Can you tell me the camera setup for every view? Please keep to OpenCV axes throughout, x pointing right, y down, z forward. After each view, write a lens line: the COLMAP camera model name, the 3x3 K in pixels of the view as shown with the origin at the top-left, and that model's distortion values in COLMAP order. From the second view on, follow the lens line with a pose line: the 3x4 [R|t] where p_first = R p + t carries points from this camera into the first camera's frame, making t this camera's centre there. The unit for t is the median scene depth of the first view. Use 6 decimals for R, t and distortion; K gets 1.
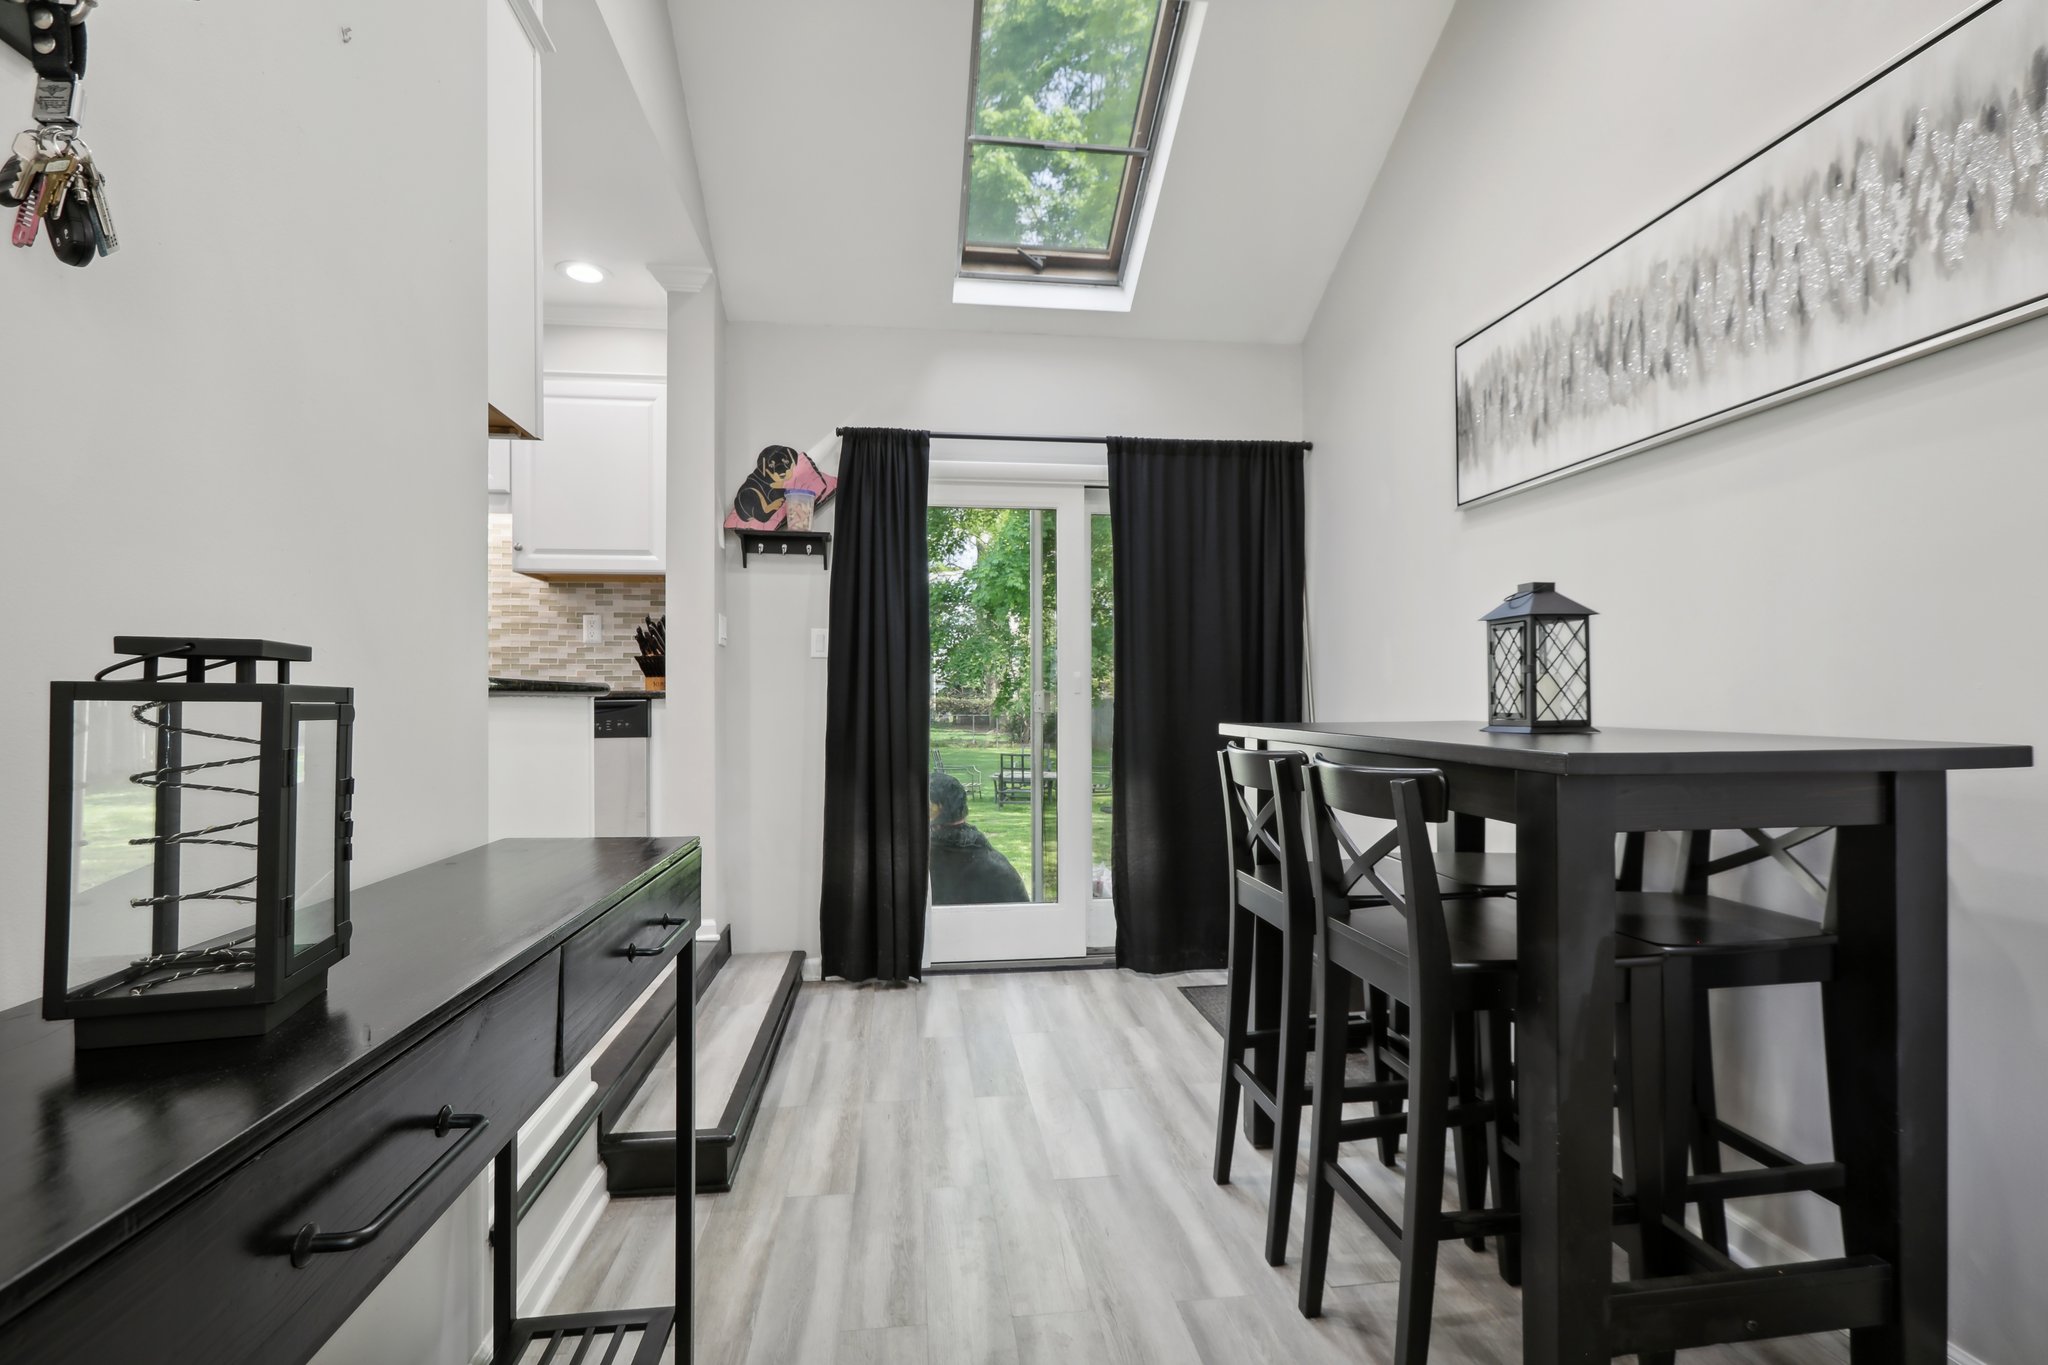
lens RADIAL K [[936.3, 0, 1024.0], [0, 936.3, 682.5], [0, 0, 1]] dist [-0.010564, 0.000554]
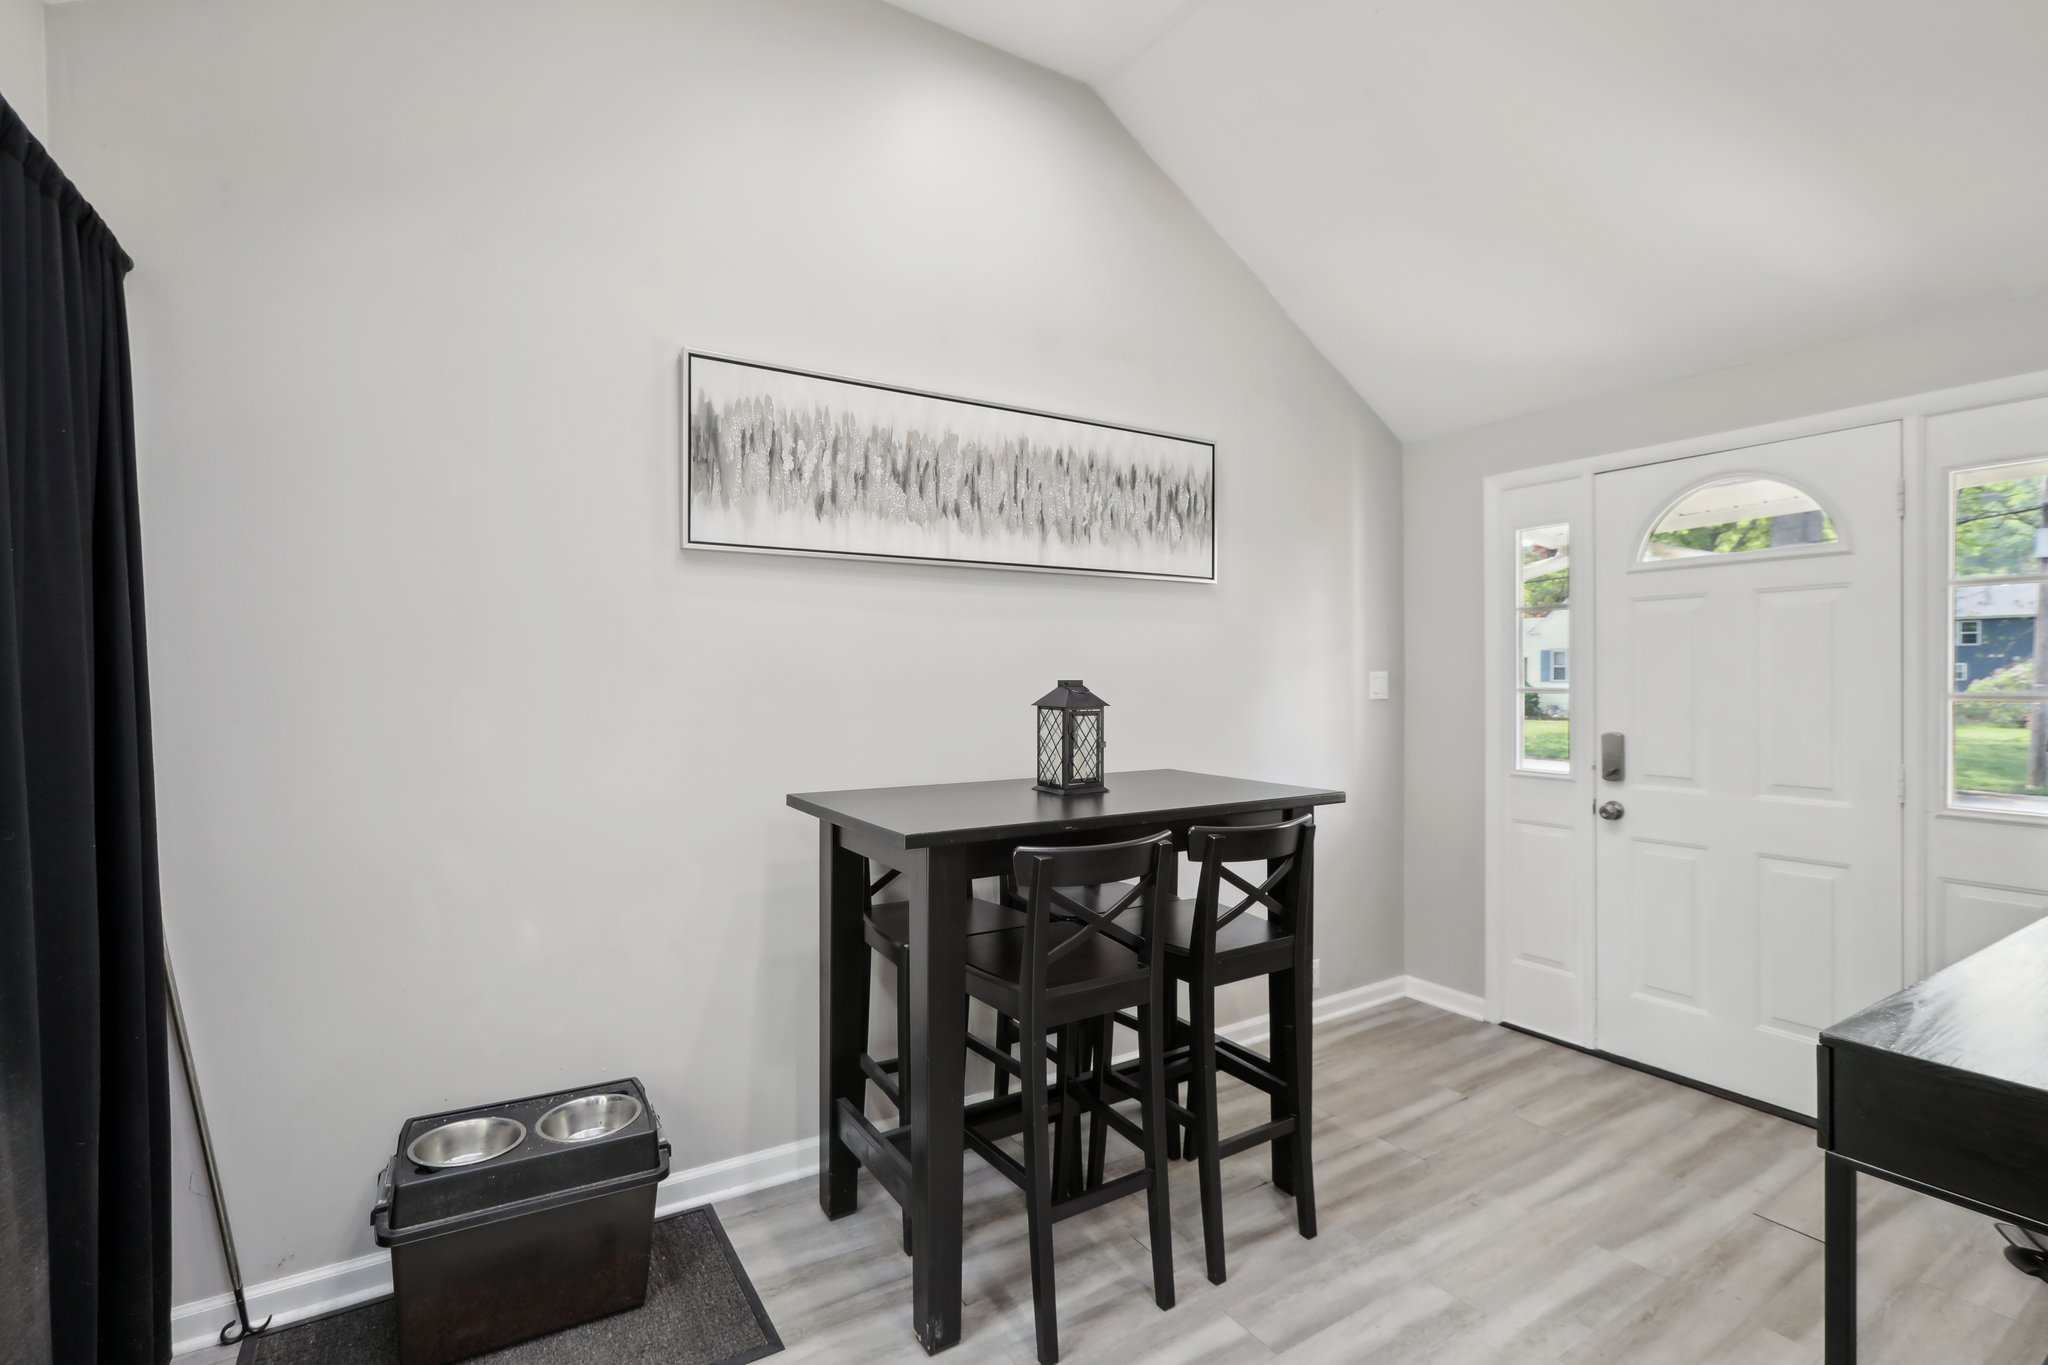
lens RADIAL K [[936.3, 0, 1024.0], [0, 936.3, 682.5], [0, 0, 1]] dist [-0.010564, 0.000554]
pose [[-0.454130, -0.008660, 0.890893, -0.603614], [-0.007997, 0.999952, 0.005644, -0.099483], [-0.890900, -0.004562, -0.454177, 1.575656]]
